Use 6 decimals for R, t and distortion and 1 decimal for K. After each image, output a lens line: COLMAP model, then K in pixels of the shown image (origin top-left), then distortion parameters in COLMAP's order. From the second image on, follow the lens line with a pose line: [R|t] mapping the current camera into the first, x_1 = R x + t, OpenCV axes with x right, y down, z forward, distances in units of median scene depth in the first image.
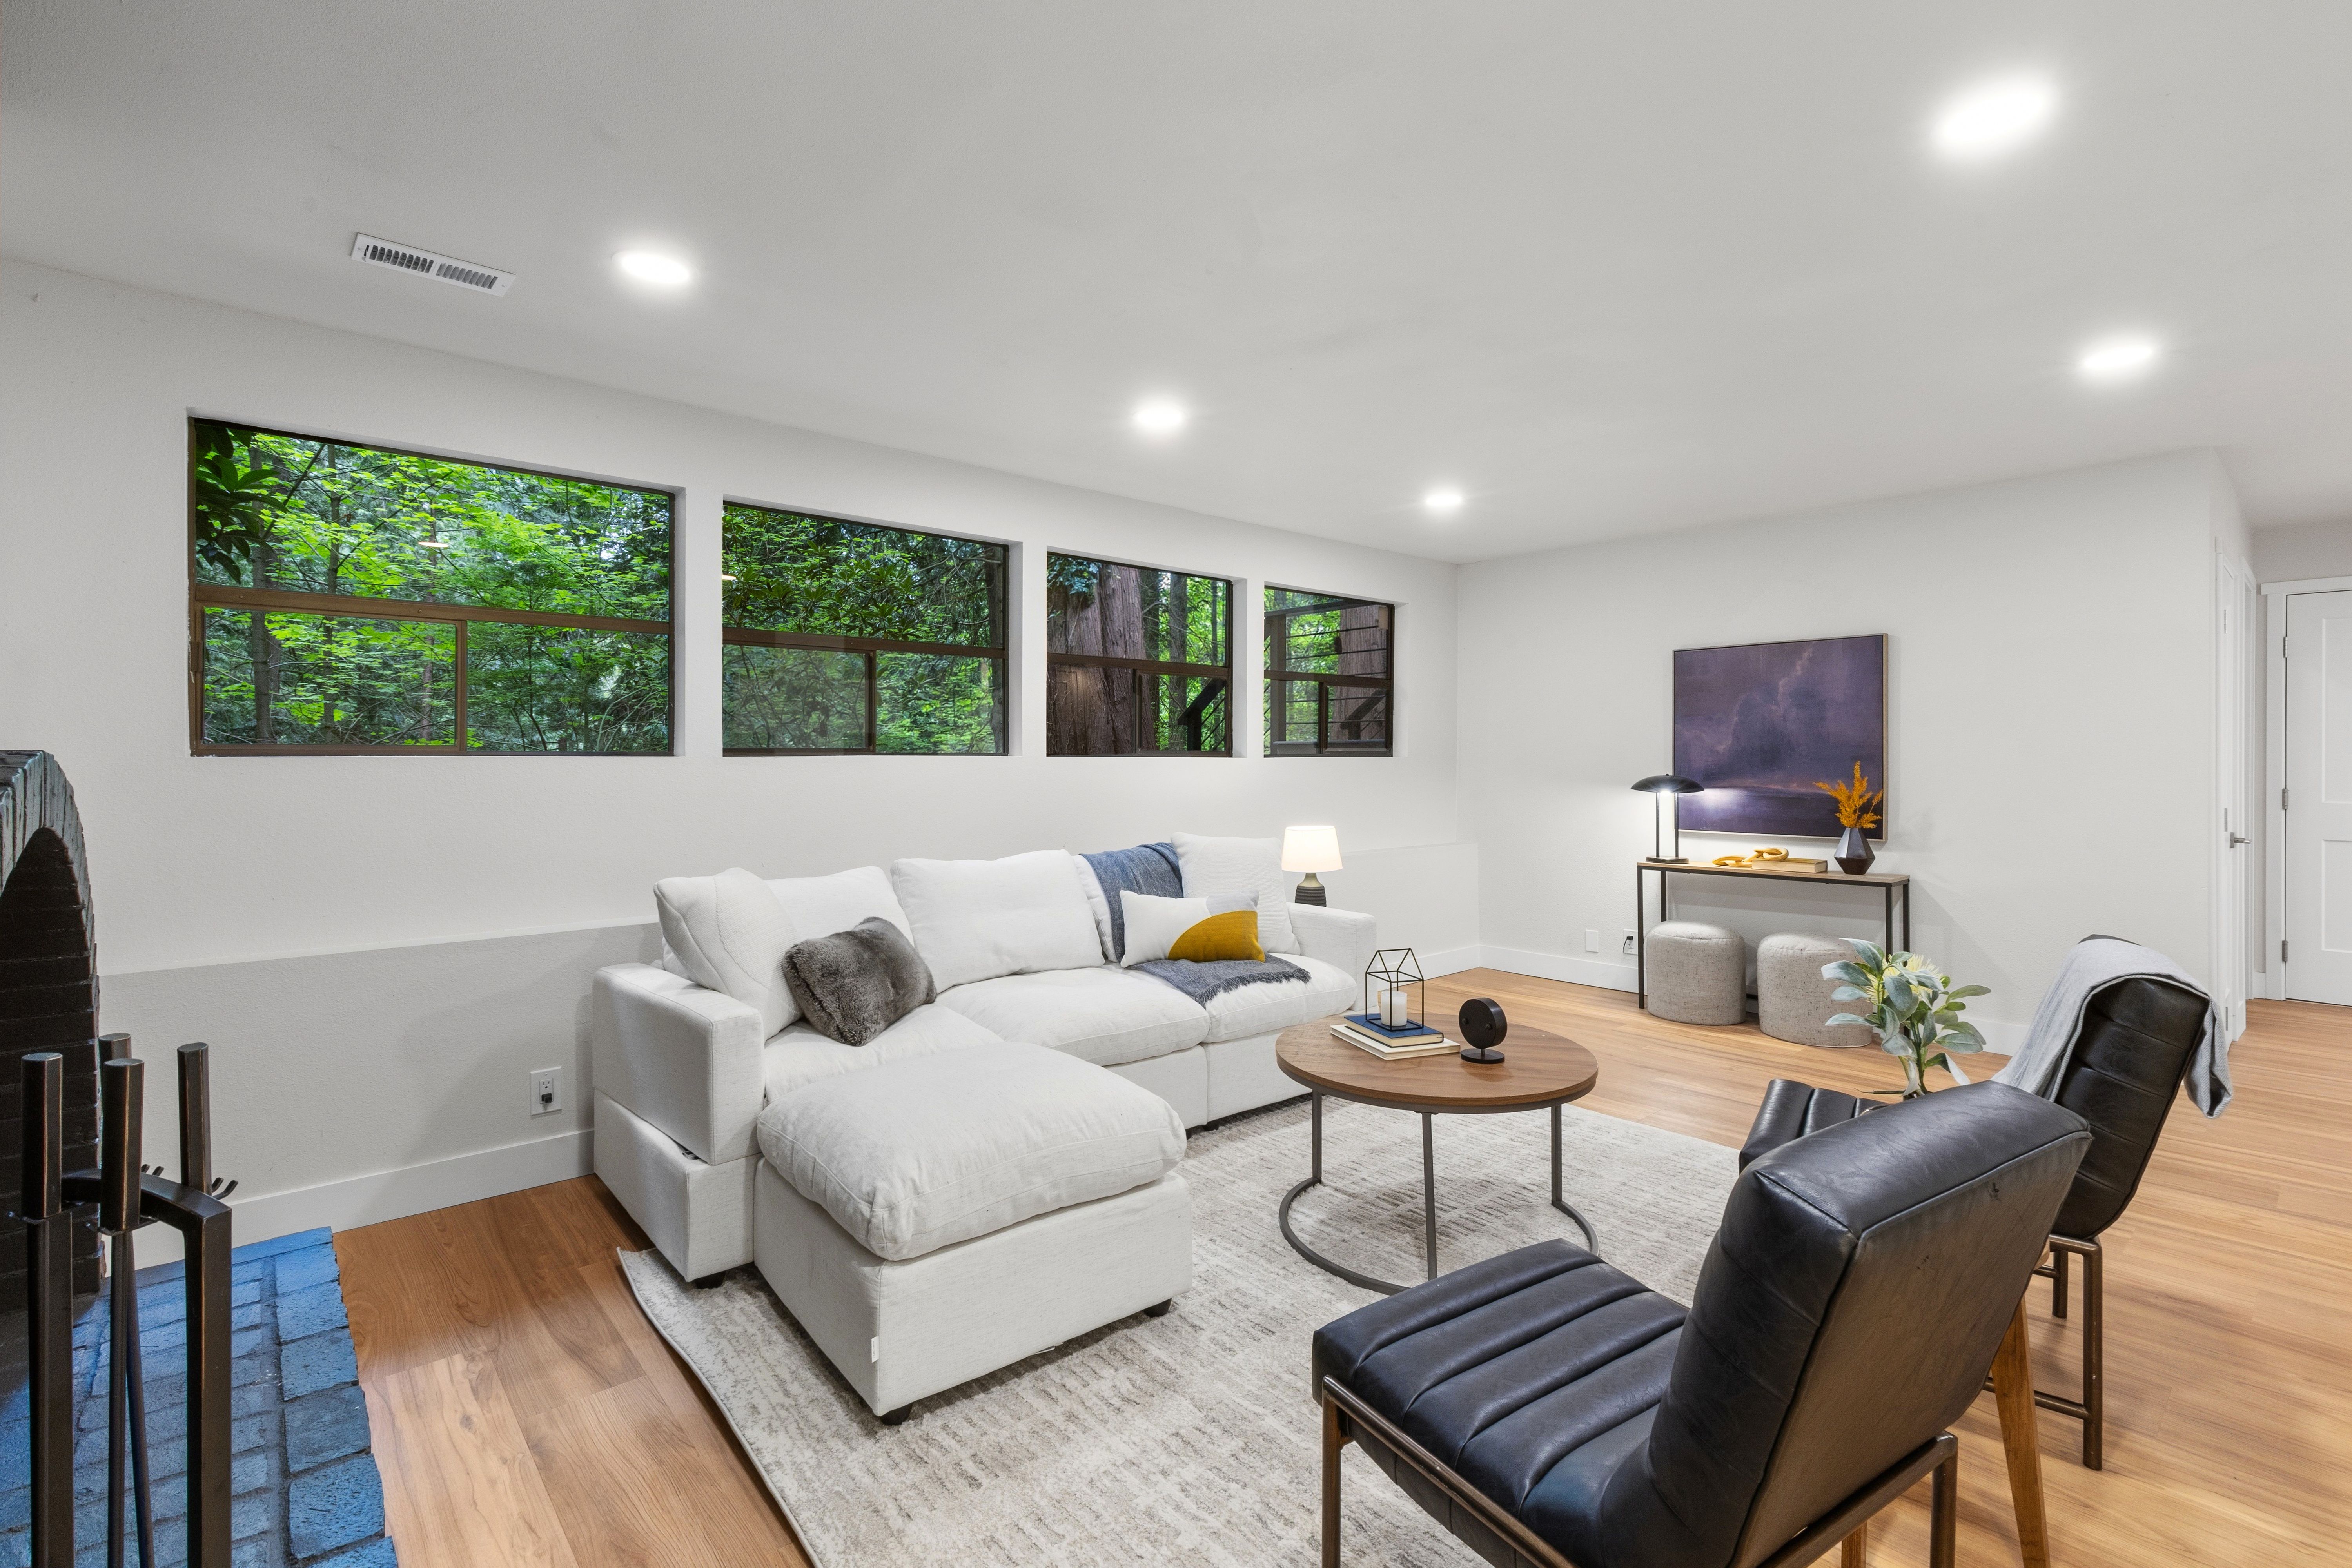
lens RADIAL K [[1048.4, 0, 1156.6], [0, 1048.4, 766.1], [0, 0, 1]] dist [0.000589, -0.000099]
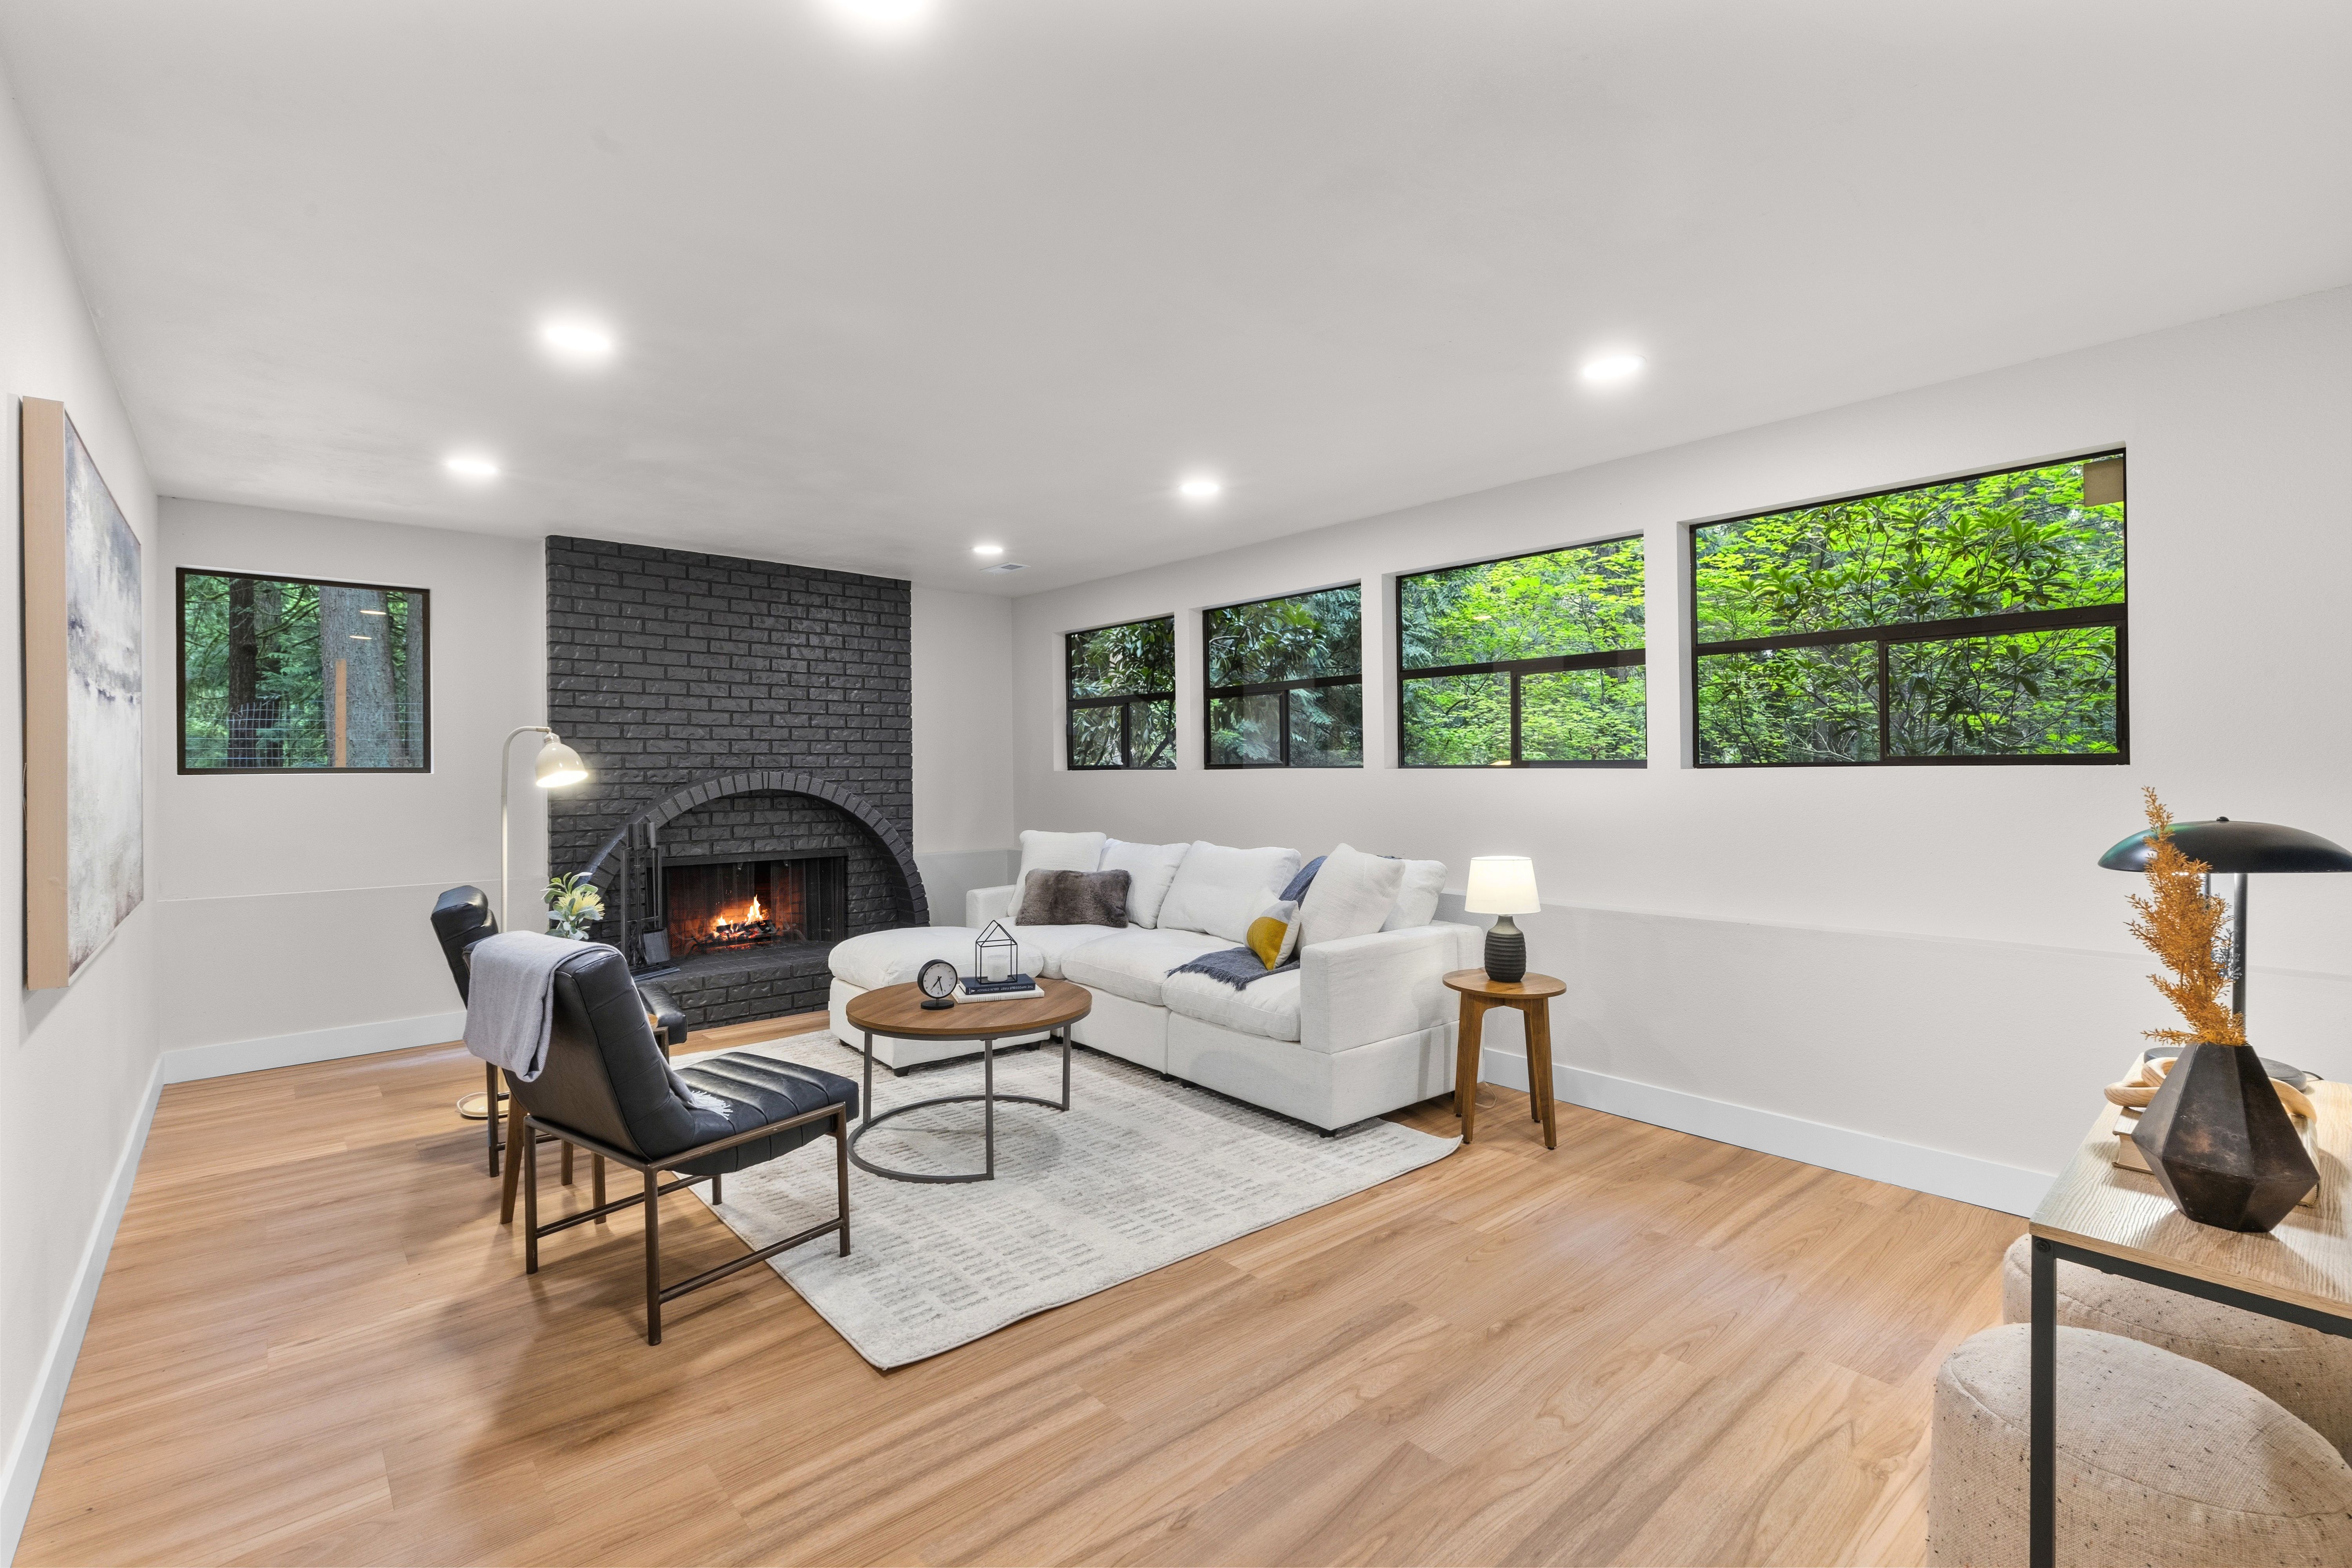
lens RADIAL K [[1048.4, 0, 1156.6], [0, 1048.4, 766.1], [0, 0, 1]] dist [0.000589, -0.000099]
pose [[-0.014096, -0.002277, -0.999898, 1.174245], [0.003898, 0.999990, -0.002332, -0.010554], [0.999893, -0.003931, -0.014087, 0.947721]]
